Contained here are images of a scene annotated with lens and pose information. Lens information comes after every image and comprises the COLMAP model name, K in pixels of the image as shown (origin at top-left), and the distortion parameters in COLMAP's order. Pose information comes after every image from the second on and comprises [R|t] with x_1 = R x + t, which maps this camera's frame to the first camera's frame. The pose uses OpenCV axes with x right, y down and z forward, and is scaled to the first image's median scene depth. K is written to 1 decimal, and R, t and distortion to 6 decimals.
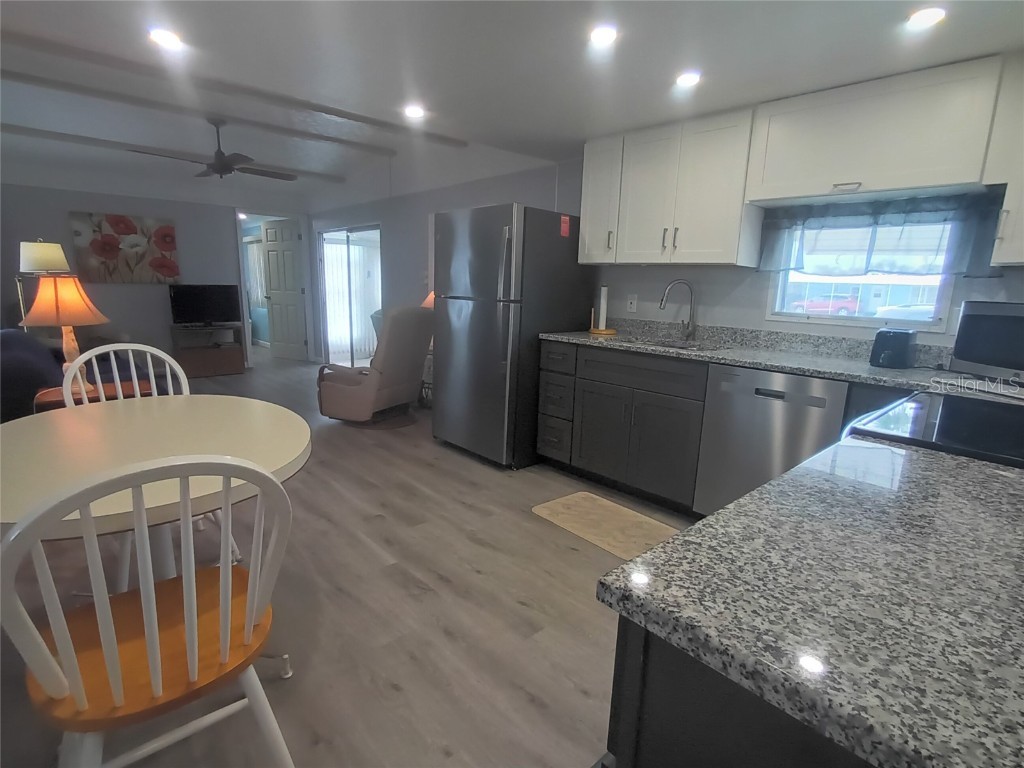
lens RADIAL K [[514.5, 0, 504.6], [0, 514.5, 402.1], [0, 0, 1]] dist [-0.030684, 0.019245]
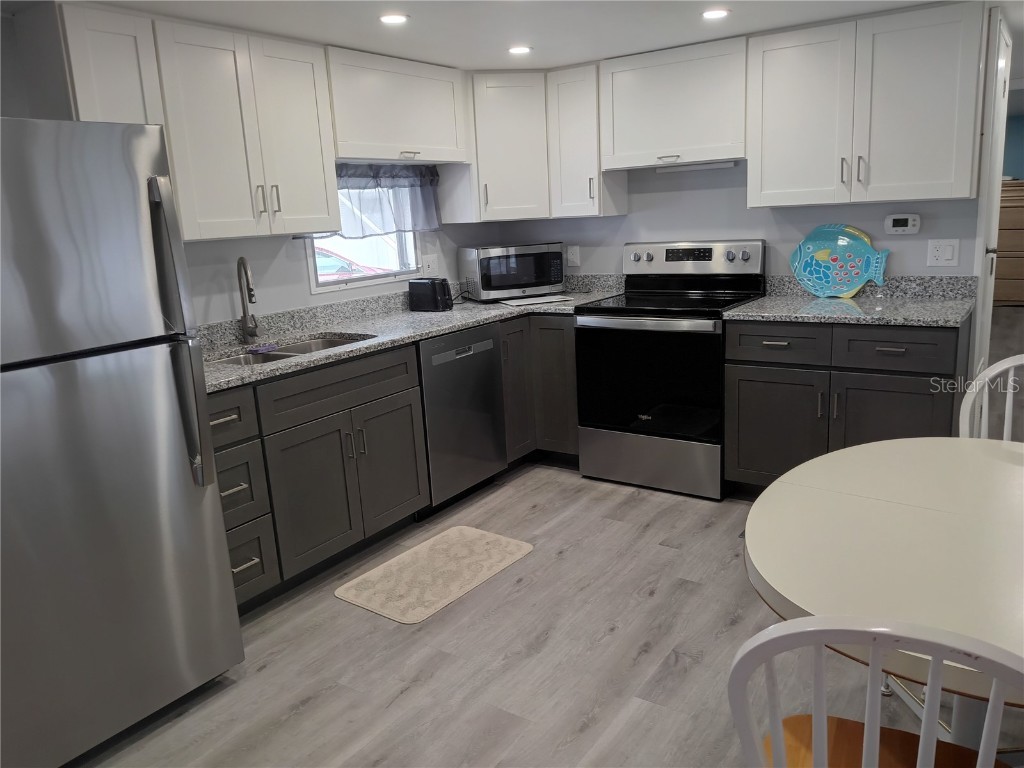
lens RADIAL K [[768.1, 0, 520.7], [0, 768.1, 386.8], [0, 0, 1]] dist [0.018621, -0.041648]
pose [[-0.238904, -0.239686, 0.940997, -0.728337], [0.258623, 0.918350, 0.299578, -0.282467], [-0.935969, 0.314934, -0.157409, 0.837507]]
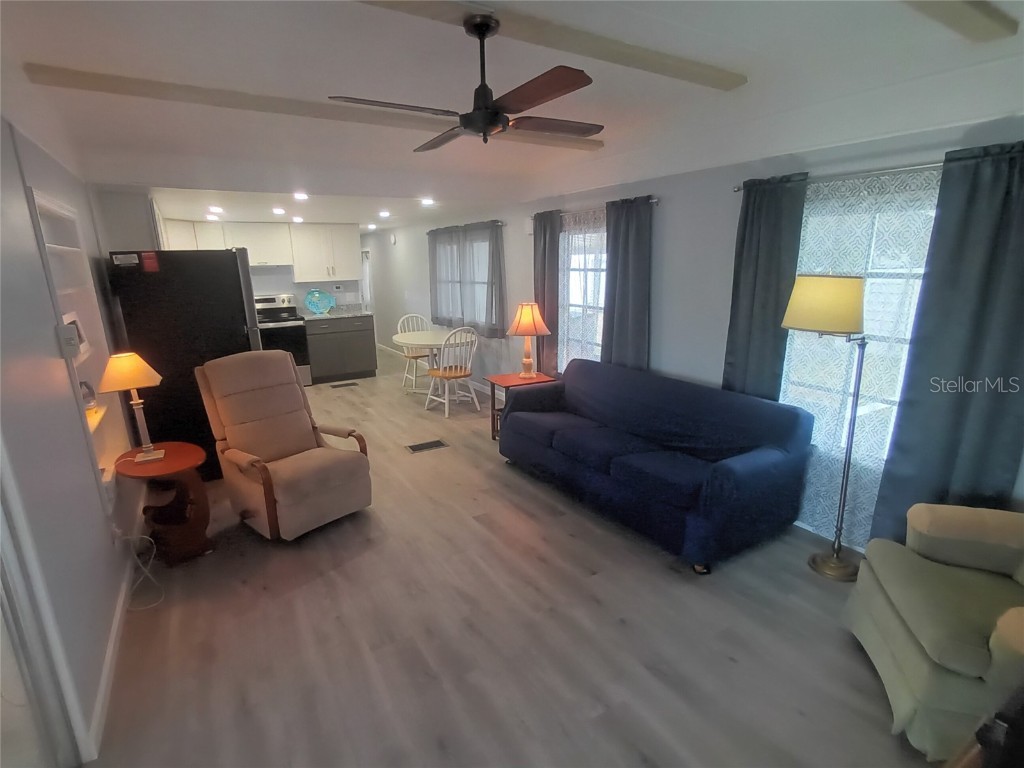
lens RADIAL K [[514.5, 0, 505.0], [0, 514.5, 390.6], [0, 0, 1]] dist [-0.030684, 0.019245]
pose [[-0.981163, -0.056013, 0.184881, -0.959748], [0.033593, 0.892989, 0.448823, -0.628175], [-0.190236, 0.446579, -0.874287, 2.177466]]
